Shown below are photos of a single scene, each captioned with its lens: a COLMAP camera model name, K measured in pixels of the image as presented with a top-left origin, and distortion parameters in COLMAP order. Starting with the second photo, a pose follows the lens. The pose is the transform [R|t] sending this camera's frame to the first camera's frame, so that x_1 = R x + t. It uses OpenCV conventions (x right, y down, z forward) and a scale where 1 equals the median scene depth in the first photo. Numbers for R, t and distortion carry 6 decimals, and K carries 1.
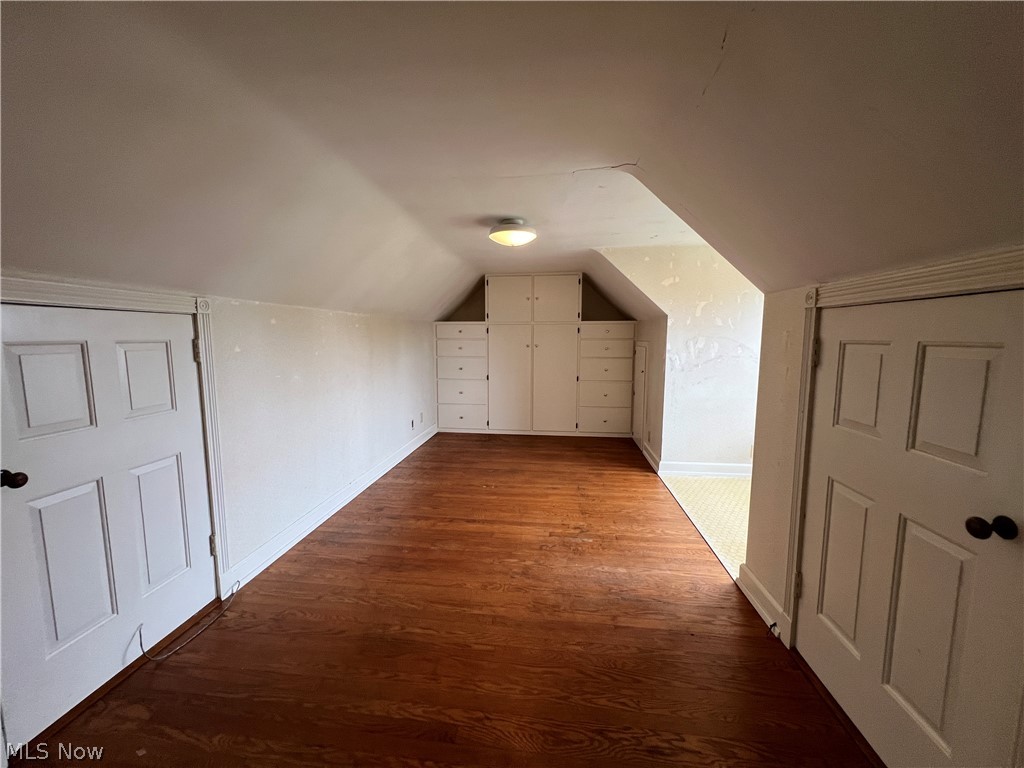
lens RADIAL K [[409.5, 0, 511.3], [0, 409.5, 382.8], [0, 0, 1]] dist [0.000765, -0.000081]
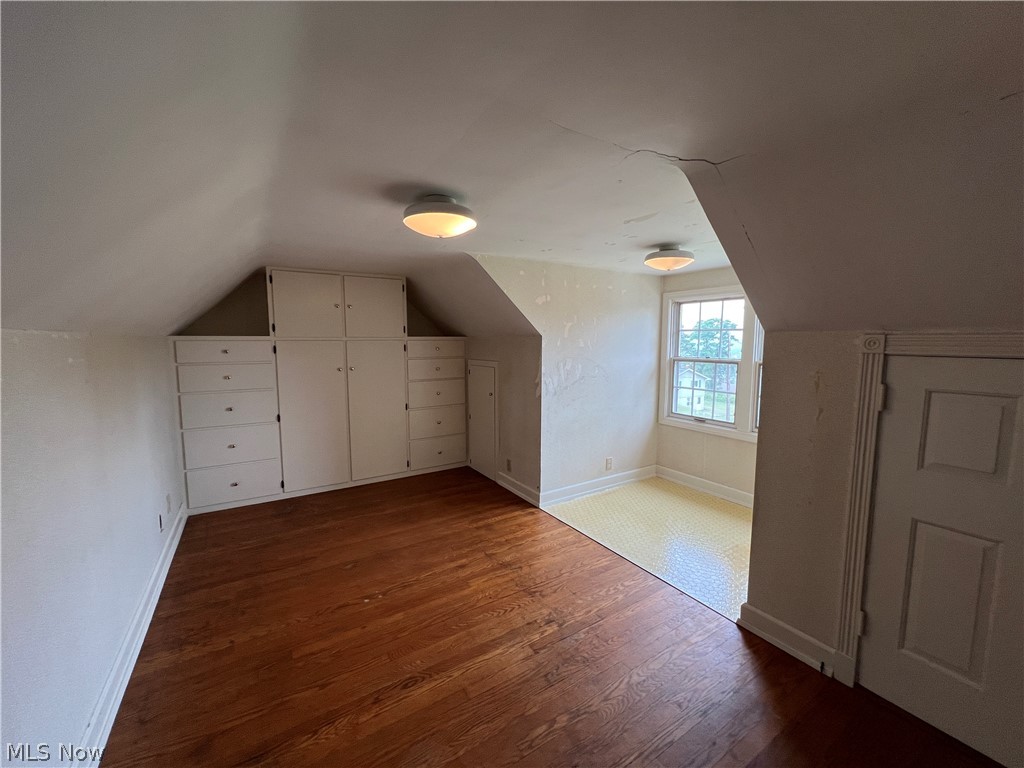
lens RADIAL K [[409.5, 0, 511.5], [0, 409.5, 381.8], [0, 0, 1]] dist [0.000765, -0.000081]
pose [[0.779150, -0.064546, 0.623505, -0.251643], [0.070675, 0.997388, 0.014934, -0.079564], [-0.622840, 0.032430, 0.781677, 0.319002]]
